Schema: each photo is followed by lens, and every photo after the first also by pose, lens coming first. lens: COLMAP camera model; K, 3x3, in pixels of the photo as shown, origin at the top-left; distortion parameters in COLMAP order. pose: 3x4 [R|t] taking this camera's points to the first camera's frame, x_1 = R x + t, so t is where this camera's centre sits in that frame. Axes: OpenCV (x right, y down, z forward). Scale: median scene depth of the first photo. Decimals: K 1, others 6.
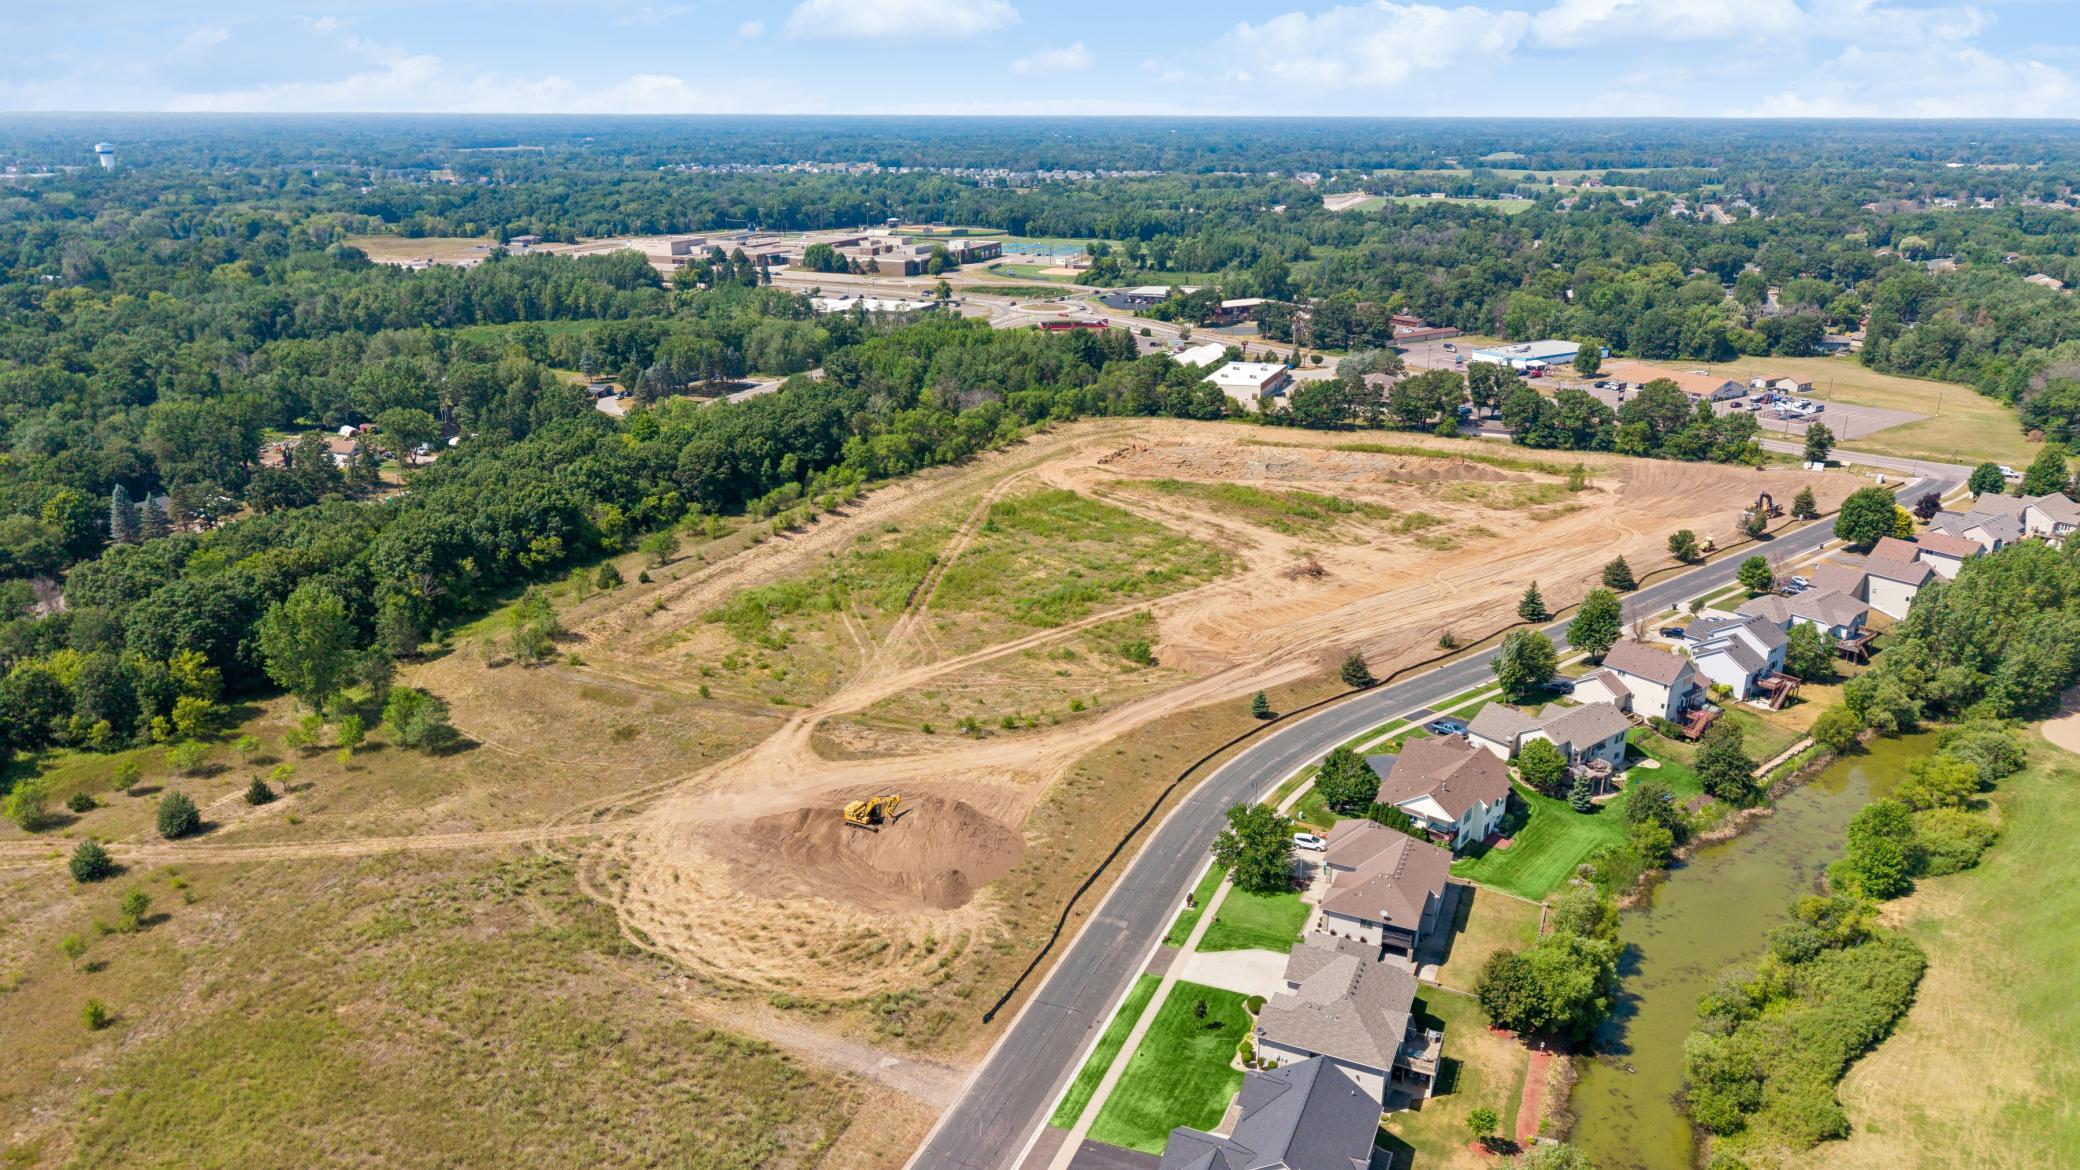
lens RADIAL K [[1392.0, 0, 1042.3], [0, 1392.0, 621.2], [0, 0, 1]] dist [0.032174, -0.036433]
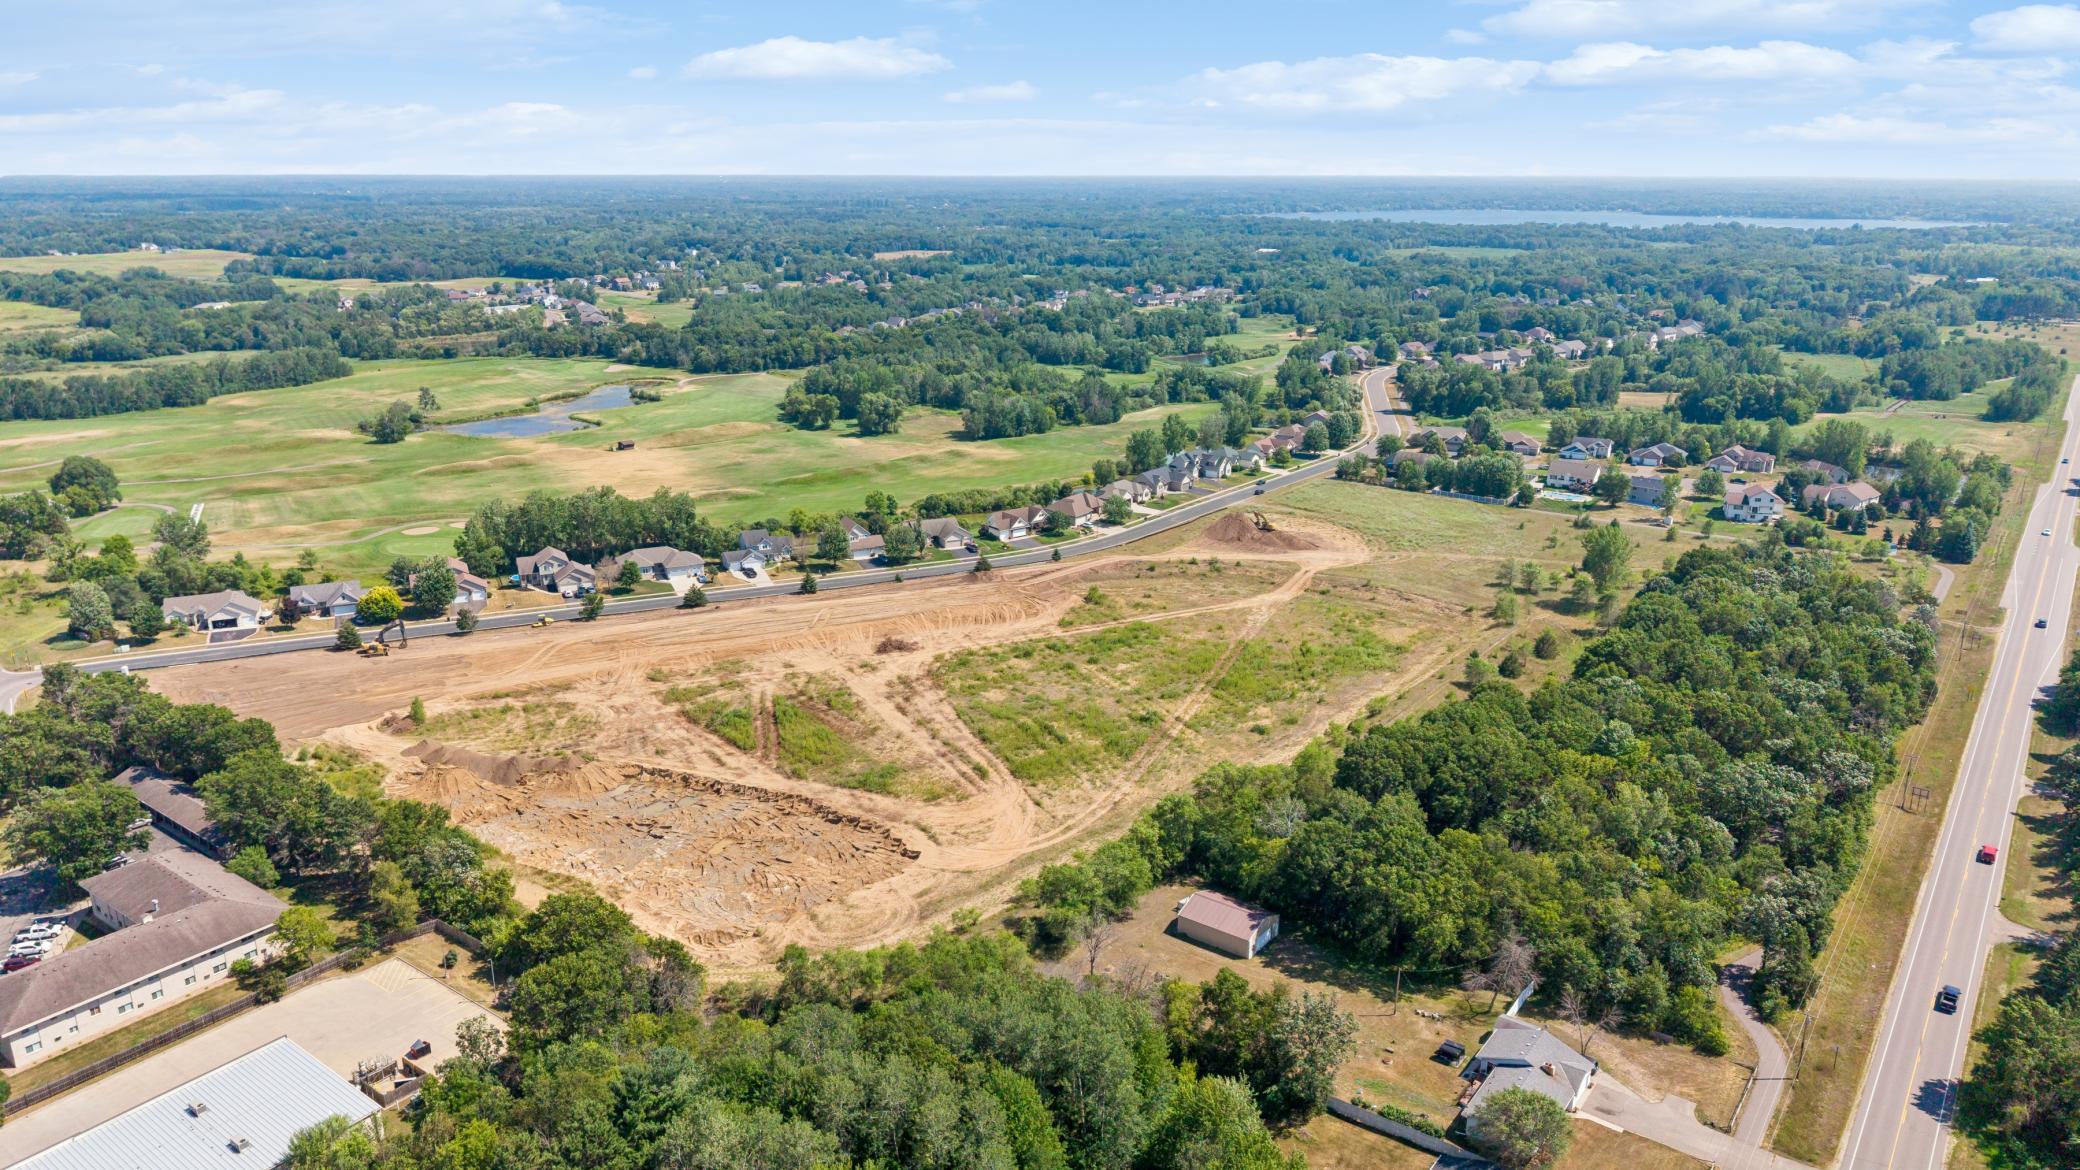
lens RADIAL K [[1392.0, 0, 1042.6], [0, 1392.0, 597.0], [0, 0, 1]] dist [0.032174, -0.036433]
pose [[-0.970115, -0.069597, 0.232450, -0.168506], [0.084410, 0.801349, 0.592211, -0.646846], [-0.227490, 0.594134, -0.771526, 1.608247]]
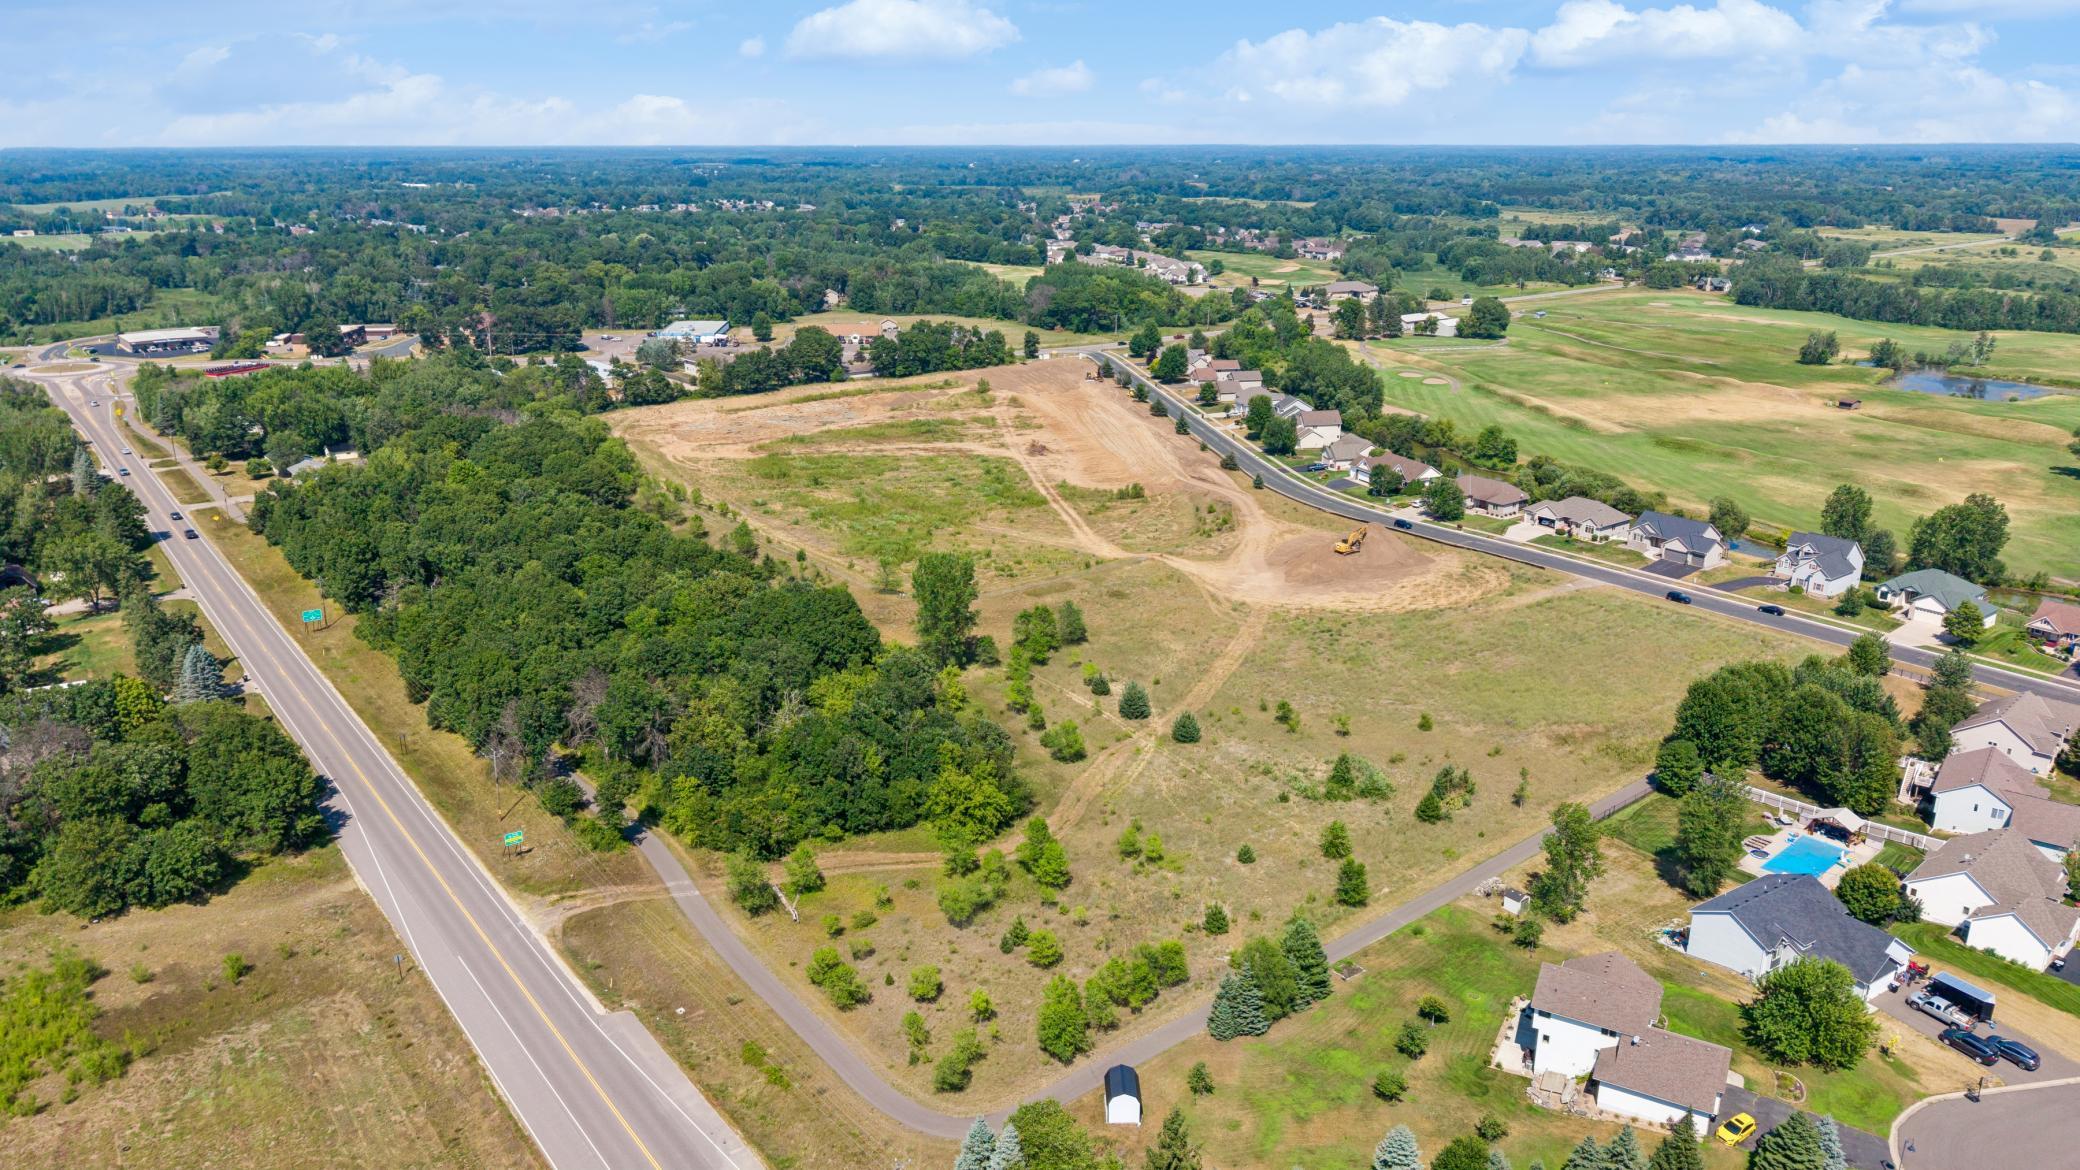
lens RADIAL K [[1392.0, 0, 1048.8], [0, 1392.0, 577.7], [0, 0, 1]] dist [0.032174, -0.036433]
pose [[0.476284, -0.264181, 0.838667, -0.916998], [0.302021, 0.944920, 0.126131, -0.077791], [-0.825795, 0.193221, 0.529839, 0.223083]]
